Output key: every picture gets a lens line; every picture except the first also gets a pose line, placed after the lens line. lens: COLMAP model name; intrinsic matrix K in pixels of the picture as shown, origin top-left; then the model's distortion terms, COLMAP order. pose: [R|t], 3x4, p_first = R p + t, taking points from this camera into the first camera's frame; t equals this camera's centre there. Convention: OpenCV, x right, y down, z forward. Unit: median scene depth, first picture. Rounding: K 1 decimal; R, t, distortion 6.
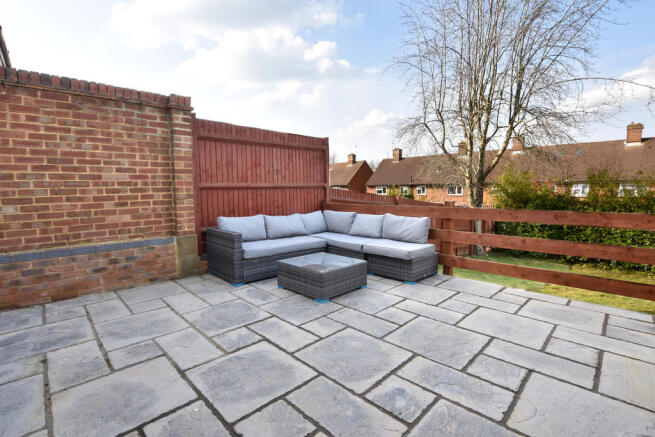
lens RADIAL K [[307.3, 0, 330.8], [0, 307.3, 220.7], [0, 0, 1]] dist [0.003414, 0.000322]
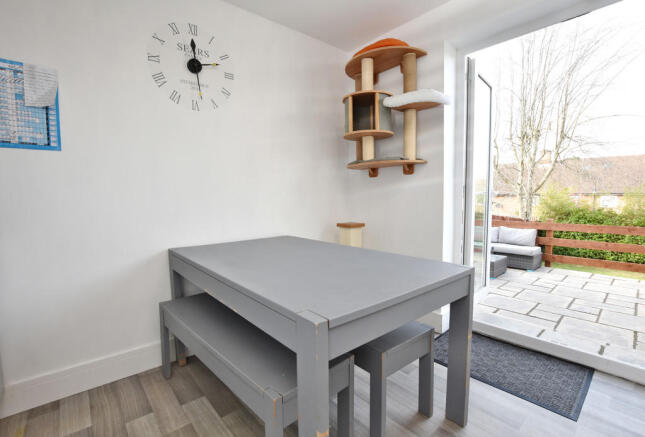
lens RADIAL K [[304.4, 0, 322.5], [0, 304.4, 217.6], [0, 0, 1]] dist [-0.001793, 0.000240]
pose [[0.998347, 0.012817, -0.056026, -0.256544], [-0.014098, 0.999647, -0.022531, -0.008800], [0.055718, 0.023284, 0.998175, -0.226782]]
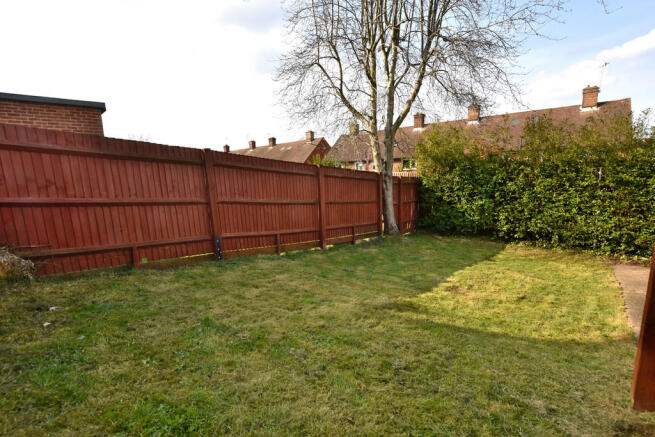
lens RADIAL K [[292.0, 0, 324.8], [0, 292.0, 217.5], [0, 0, 1]] dist [-0.002940, -0.000067]
pose [[0.998887, -0.031656, 0.034953, 0.307307], [0.029758, 0.998123, 0.053528, 0.025451], [-0.036582, -0.052428, 0.997954, 0.287572]]
